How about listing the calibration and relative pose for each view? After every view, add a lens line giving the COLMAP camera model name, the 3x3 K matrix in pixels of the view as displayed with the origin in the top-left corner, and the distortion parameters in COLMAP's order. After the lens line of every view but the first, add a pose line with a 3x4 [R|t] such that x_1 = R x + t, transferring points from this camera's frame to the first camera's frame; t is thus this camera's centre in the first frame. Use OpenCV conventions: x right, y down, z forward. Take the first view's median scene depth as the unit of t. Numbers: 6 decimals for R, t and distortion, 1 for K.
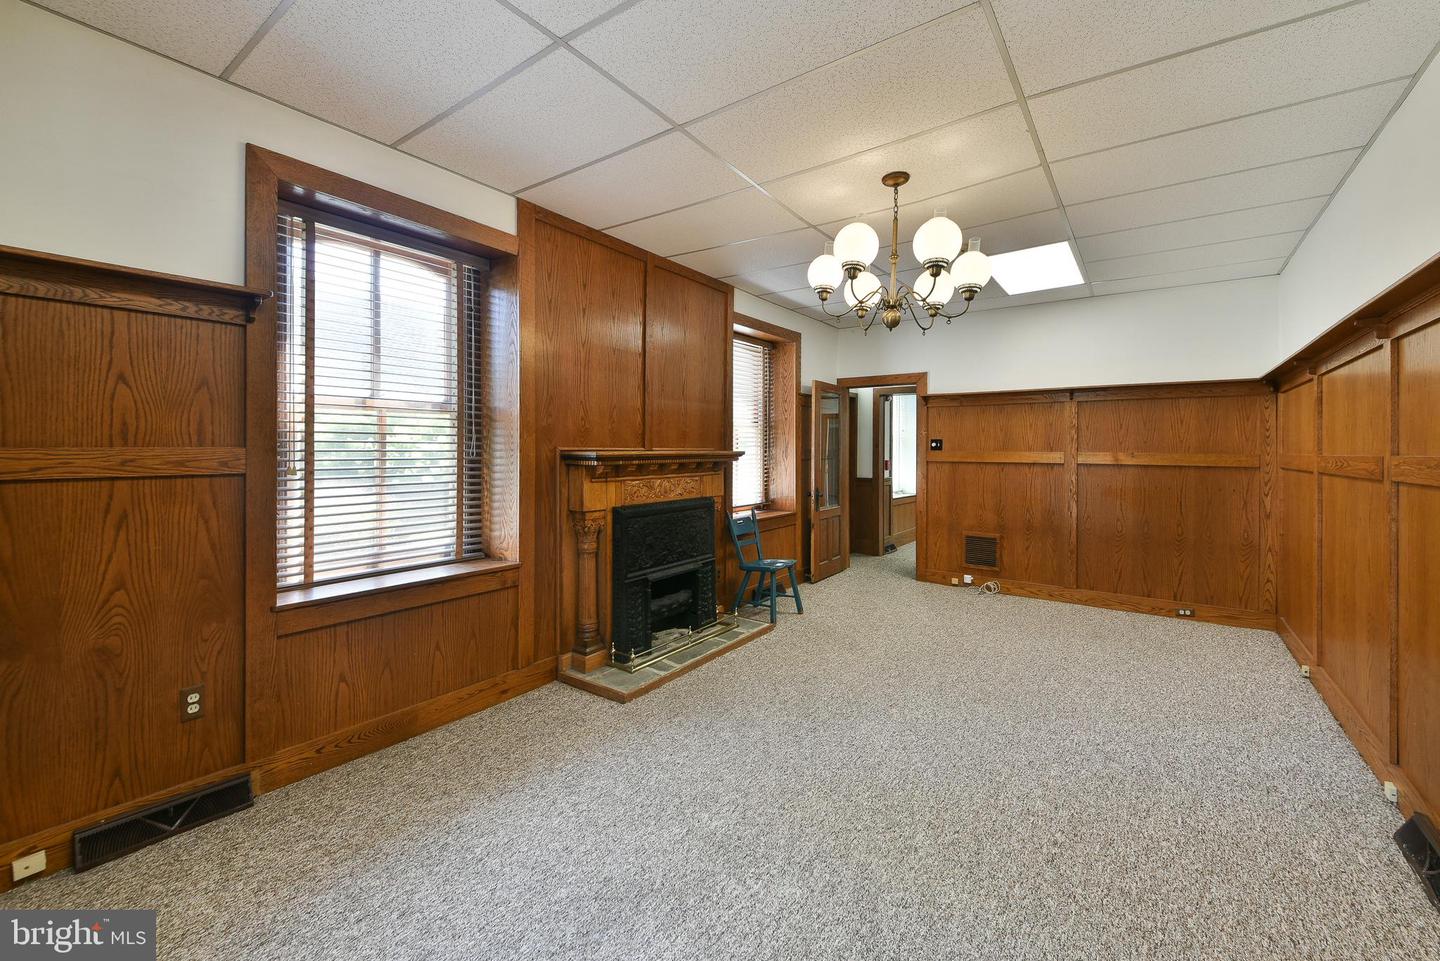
lens RADIAL K [[576.2, 0, 728.7], [0, 576.2, 446.5], [0, 0, 1]] dist [0.034162, -0.000157]
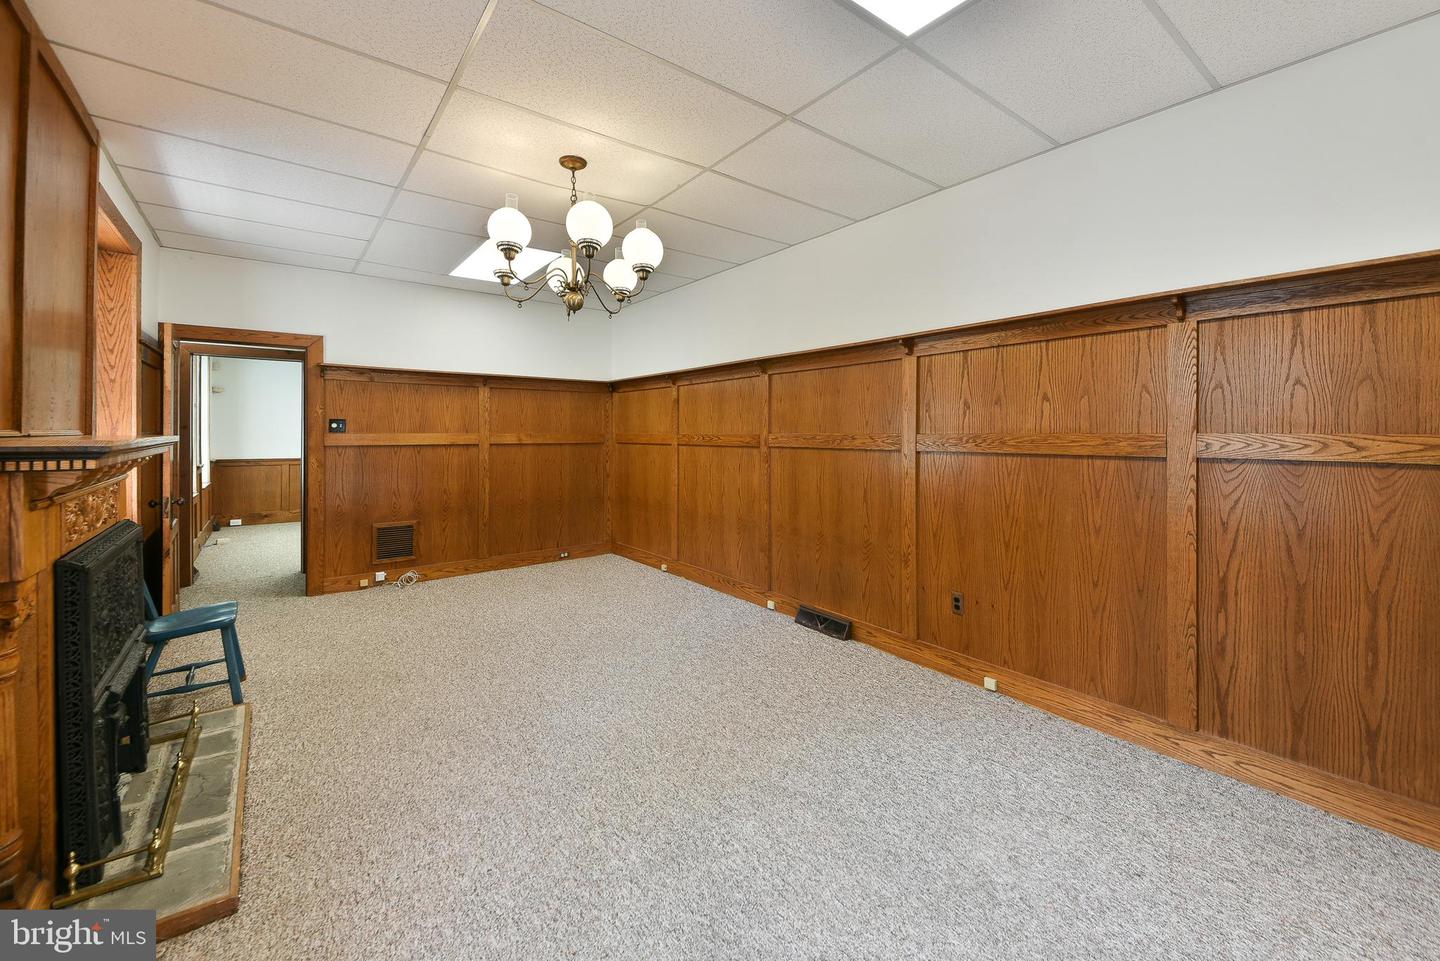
lens RADIAL K [[590.0, 0, 723.3], [0, 590.0, 432.8], [0, 0, 1]] dist [0.063436, -0.026592]
pose [[0.300718, -0.006366, 0.953692, -0.449634], [-0.002217, 0.999970, 0.007374, -0.000901], [-0.953710, -0.004331, 0.300695, 0.317105]]
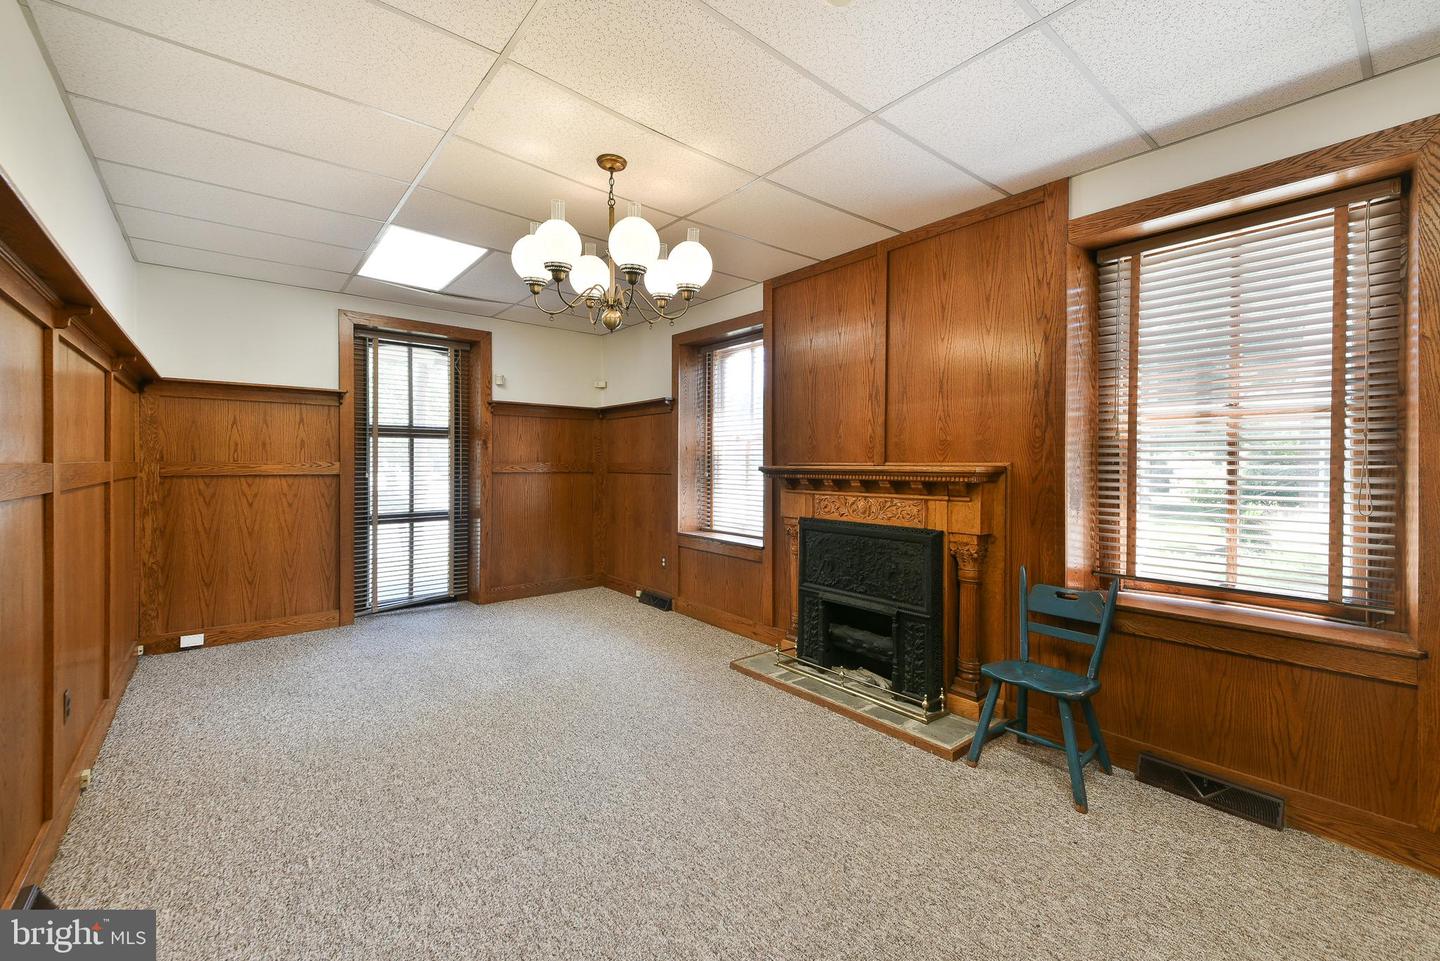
lens RADIAL K [[595.0, 0, 711.9], [0, 595.0, 465.2], [0, 0, 1]] dist [0.057310, -0.000004]
pose [[-0.258009, 0.002714, -0.966139, 0.830160], [-0.002563, 0.999991, 0.003494, 0.003476], [0.966139, 0.003378, -0.257999, 1.003747]]
